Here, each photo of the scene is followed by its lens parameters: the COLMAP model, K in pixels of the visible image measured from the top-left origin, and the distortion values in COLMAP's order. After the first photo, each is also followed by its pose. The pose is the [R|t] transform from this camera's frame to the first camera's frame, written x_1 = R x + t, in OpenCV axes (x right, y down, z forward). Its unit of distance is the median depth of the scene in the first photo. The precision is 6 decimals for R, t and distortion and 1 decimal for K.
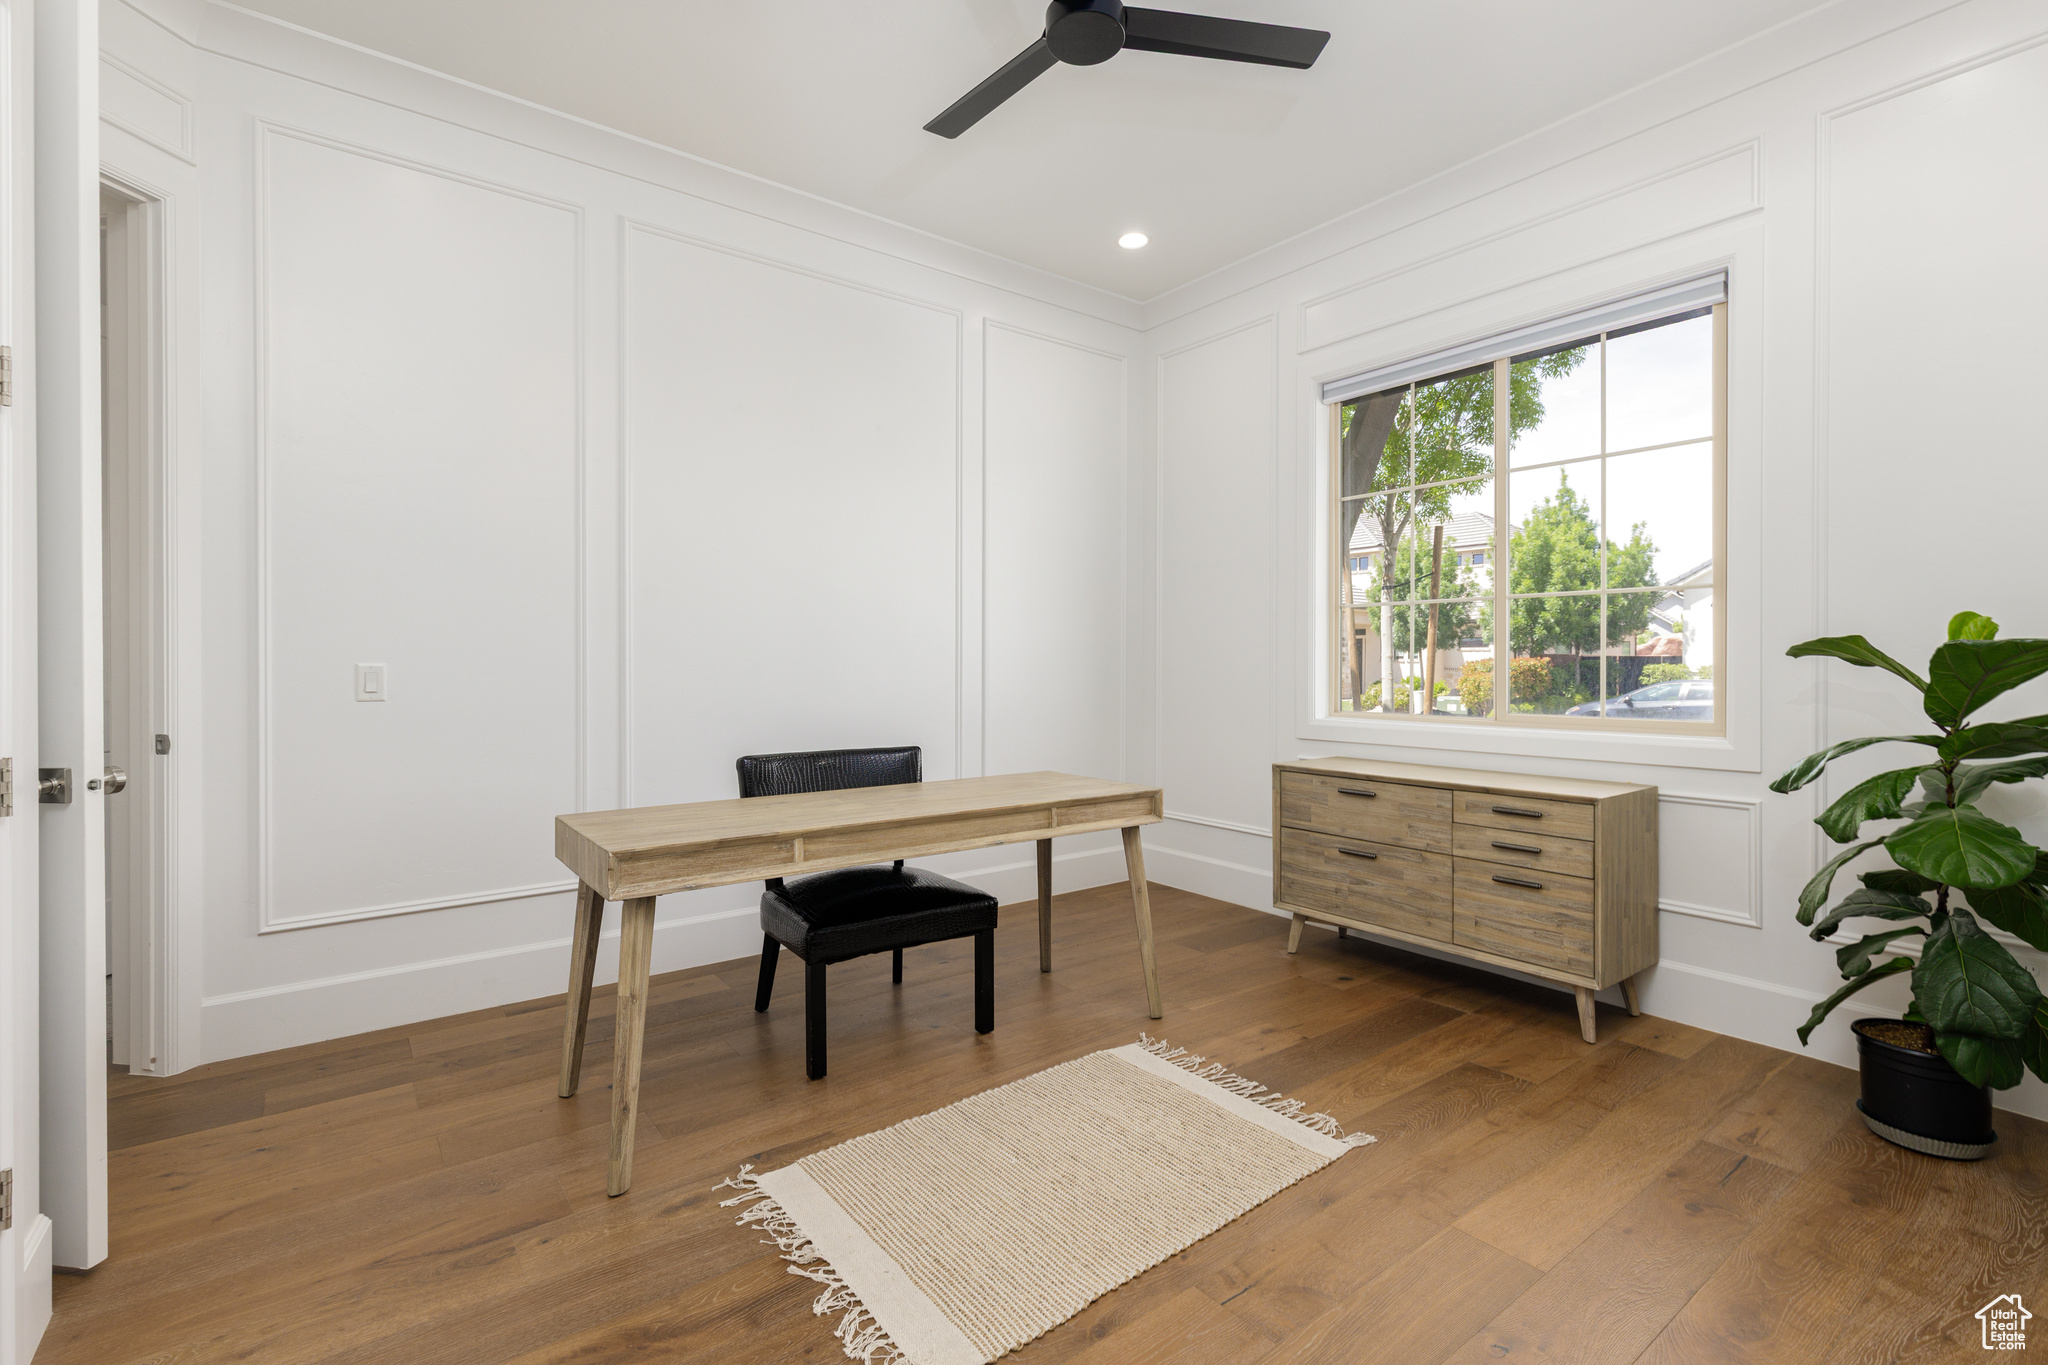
lens RADIAL K [[912.2, 0, 1024.7], [0, 912.2, 667.4], [0, 0, 1]] dist [0.002565, -0.001499]
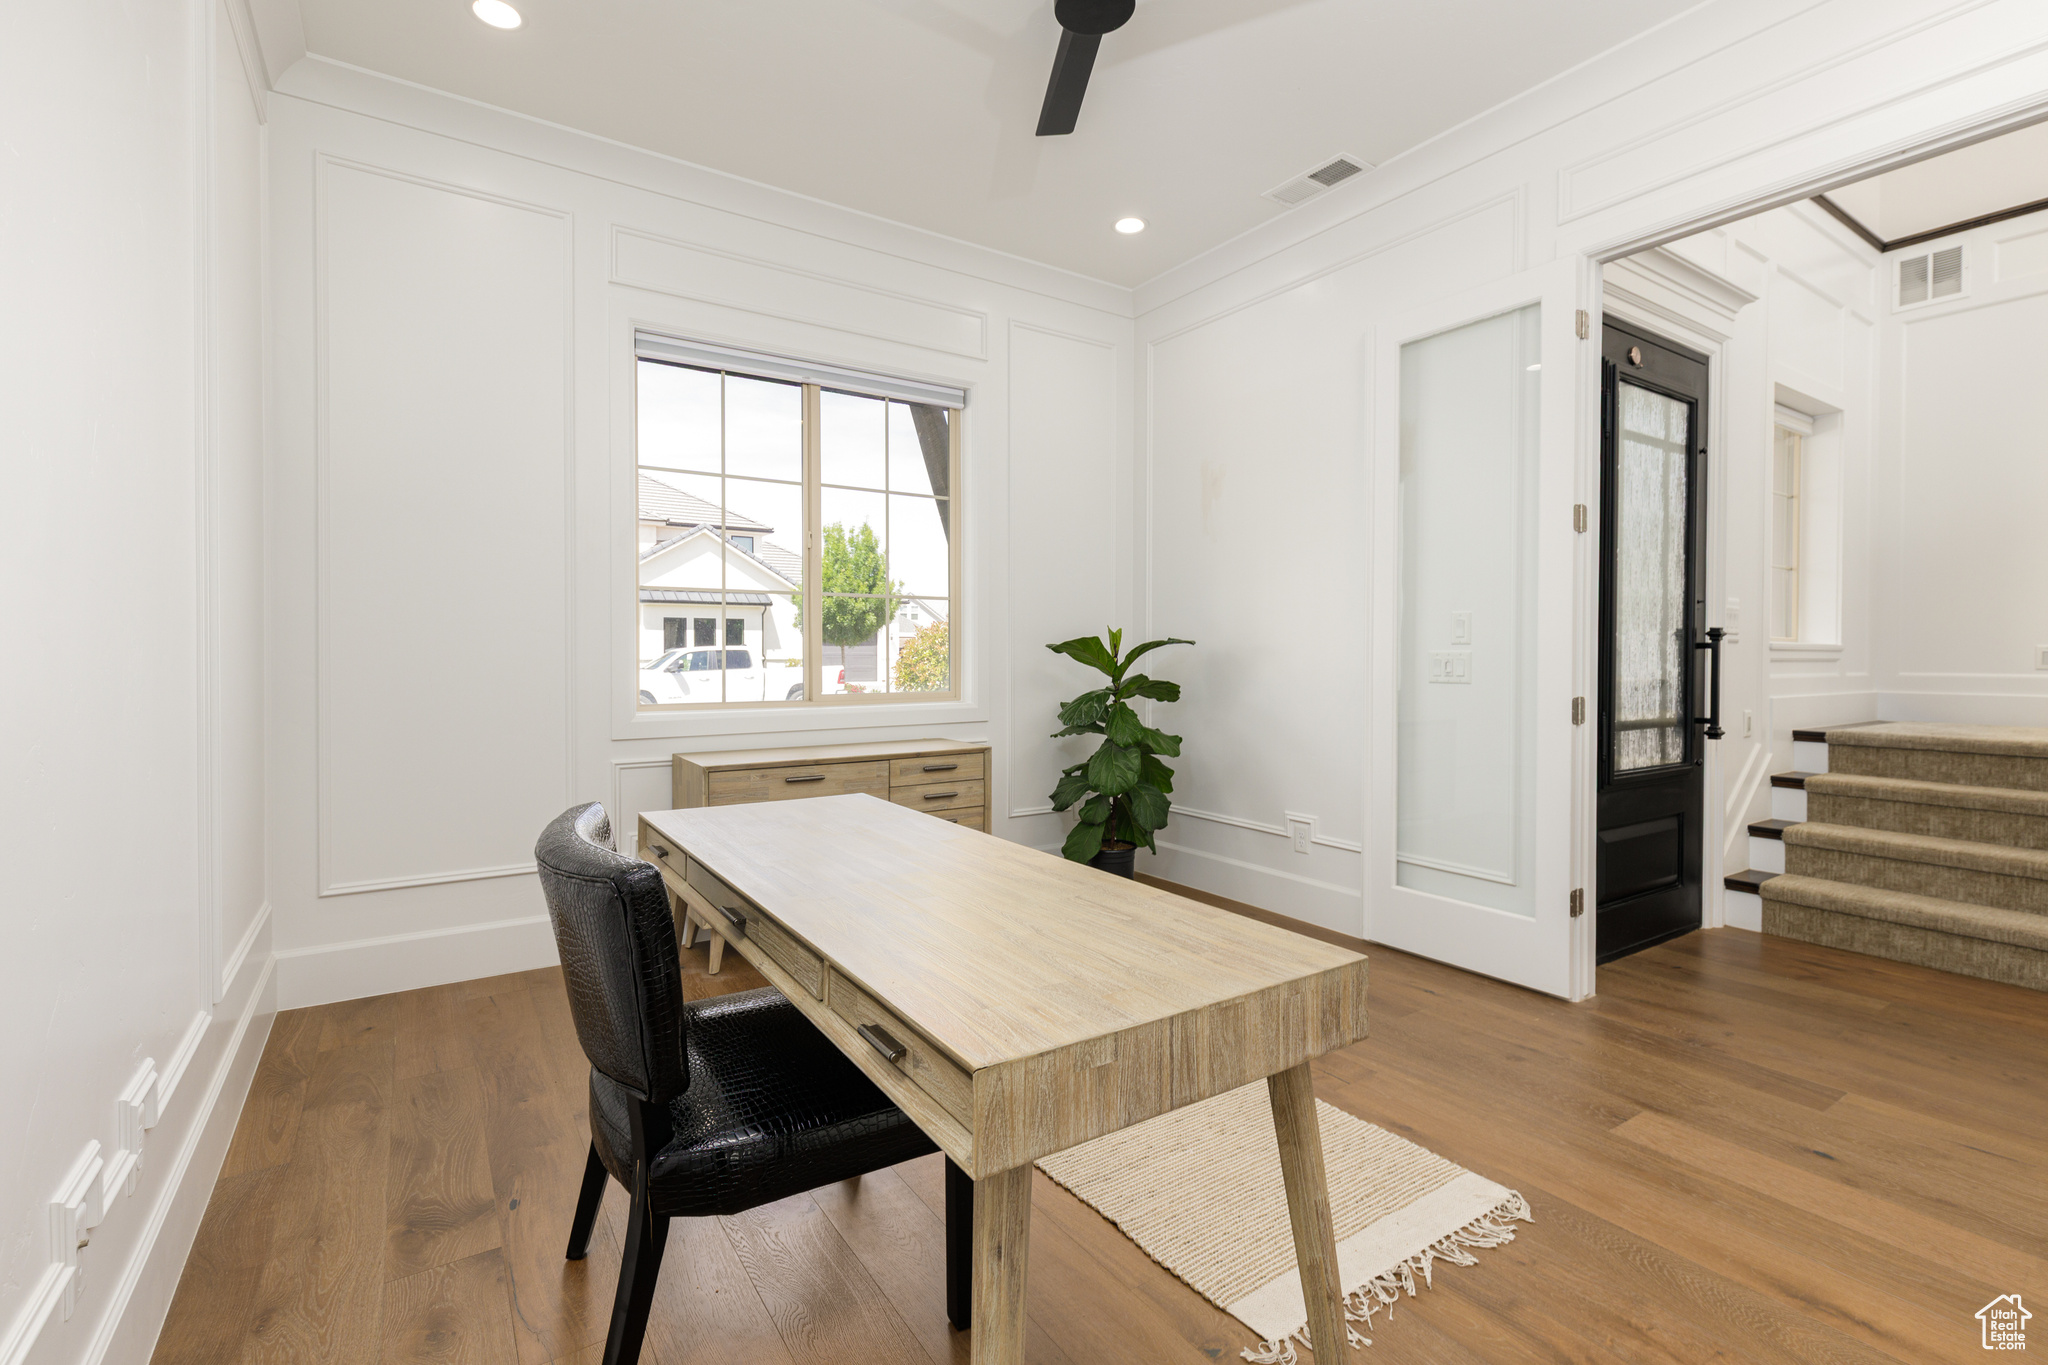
lens RADIAL K [[912.2, 0, 1018.0], [0, 912.2, 666.1], [0, 0, 1]] dist [0.002565, -0.001499]
pose [[0.072574, -0.016256, 0.997231, -0.649557], [0.004212, 0.999863, 0.015993, -0.003563], [-0.997354, 0.003039, 0.072632, 0.716159]]
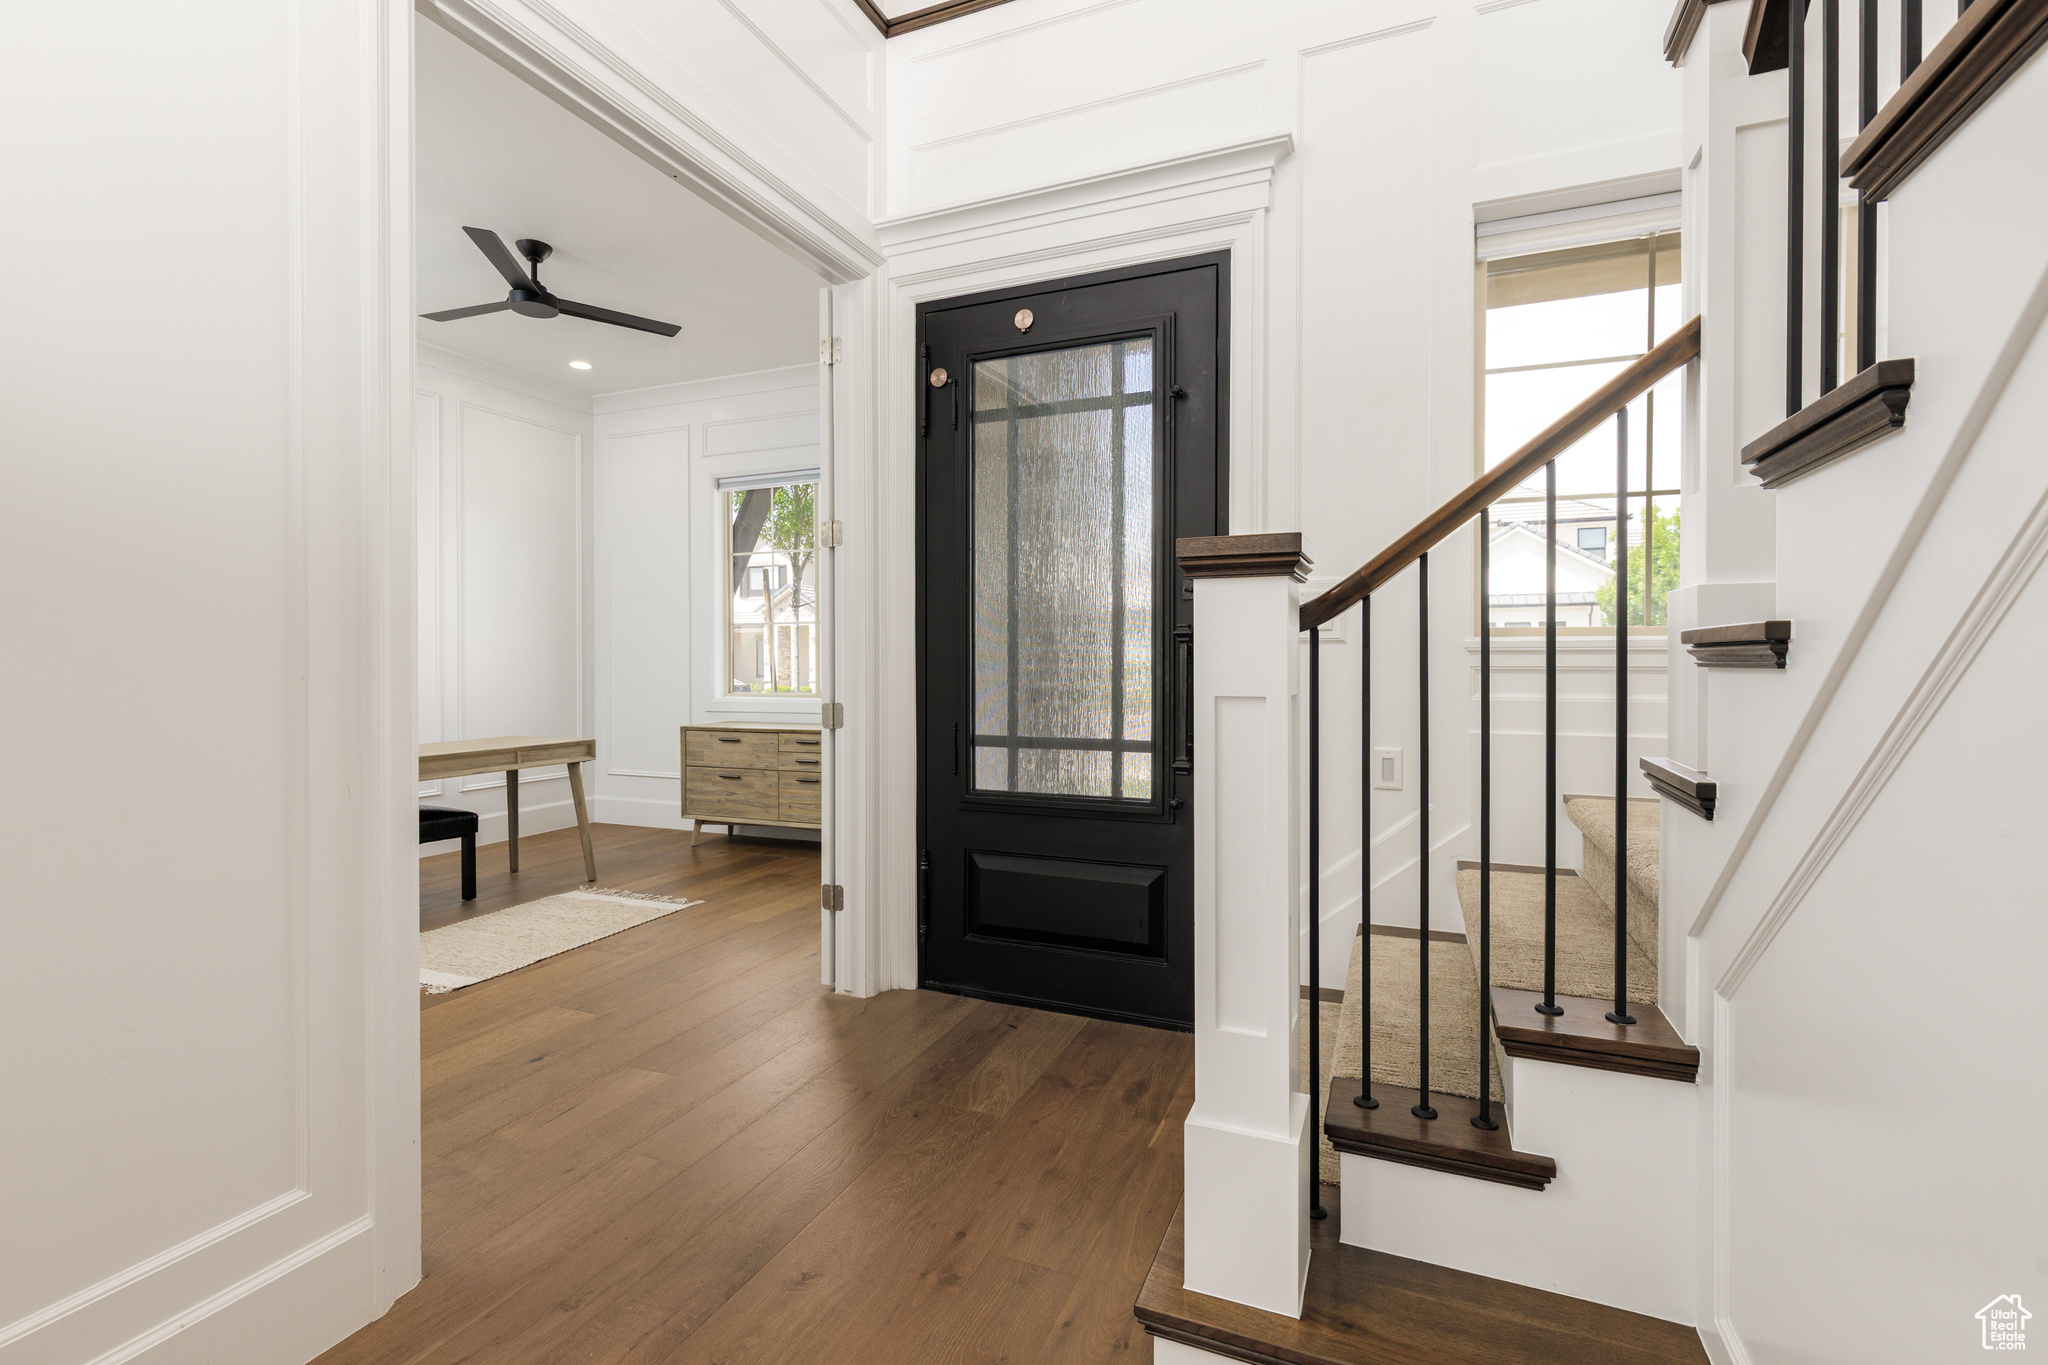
lens RADIAL K [[912.2, 0, 1016.1], [0, 912.2, 663.8], [0, 0, 1]] dist [0.002565, -0.001499]
pose [[0.865284, -0.007151, 0.501230, -0.012769], [0.008804, 0.999961, -0.000931, 0.006347], [-0.501204, 0.005219, 0.865314, -0.708372]]
